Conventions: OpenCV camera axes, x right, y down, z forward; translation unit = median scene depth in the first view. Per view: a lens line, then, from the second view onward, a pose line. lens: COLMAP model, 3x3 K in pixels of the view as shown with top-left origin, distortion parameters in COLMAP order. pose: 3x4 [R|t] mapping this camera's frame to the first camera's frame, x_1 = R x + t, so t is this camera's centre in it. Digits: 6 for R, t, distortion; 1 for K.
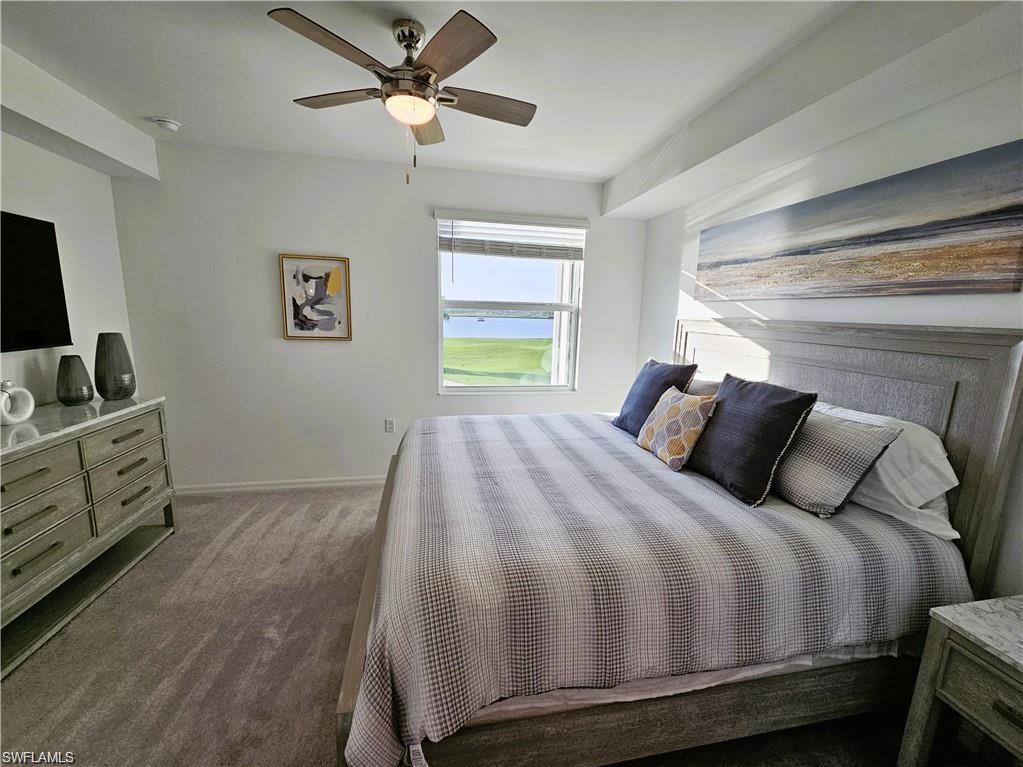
lens RADIAL K [[432.8, 0, 511.5], [0, 432.8, 383.5], [0, 0, 1]] dist [0.000454, -0.000006]
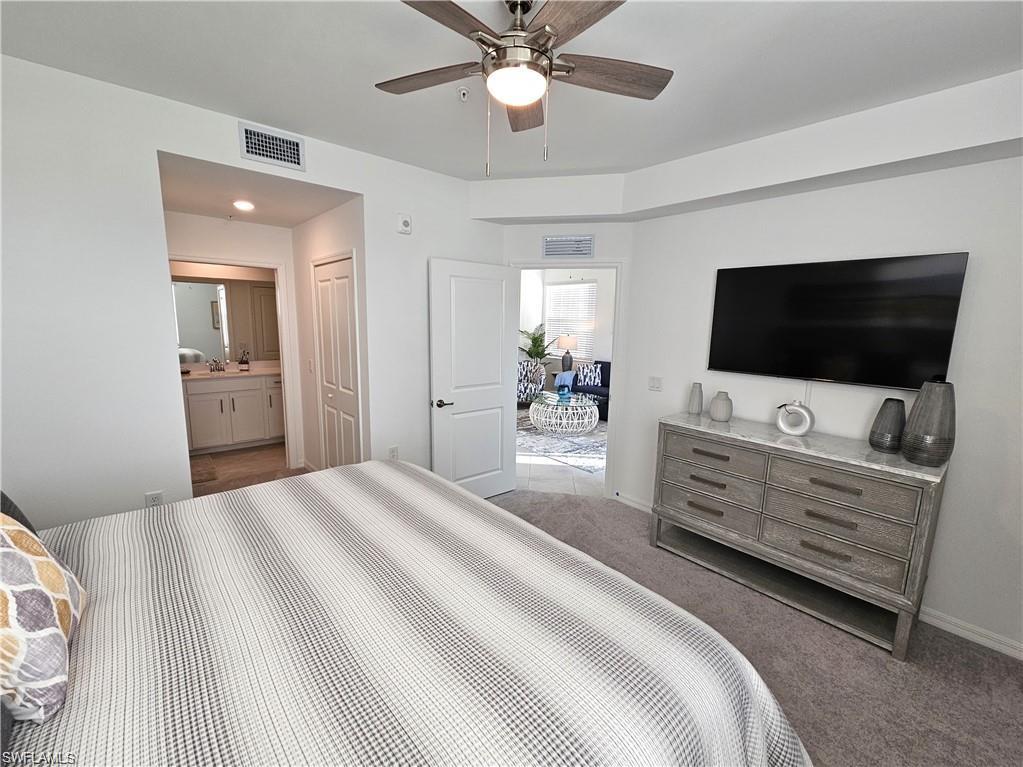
lens RADIAL K [[433.7, 0, 511.5], [0, 433.7, 383.5], [0, 0, 1]] dist [0.000050, -0.000162]
pose [[-0.859705, 0.039233, -0.509283, 0.157183], [-0.124839, 0.950671, 0.283973, -0.266507], [0.495301, 0.307711, -0.812398, 1.385859]]
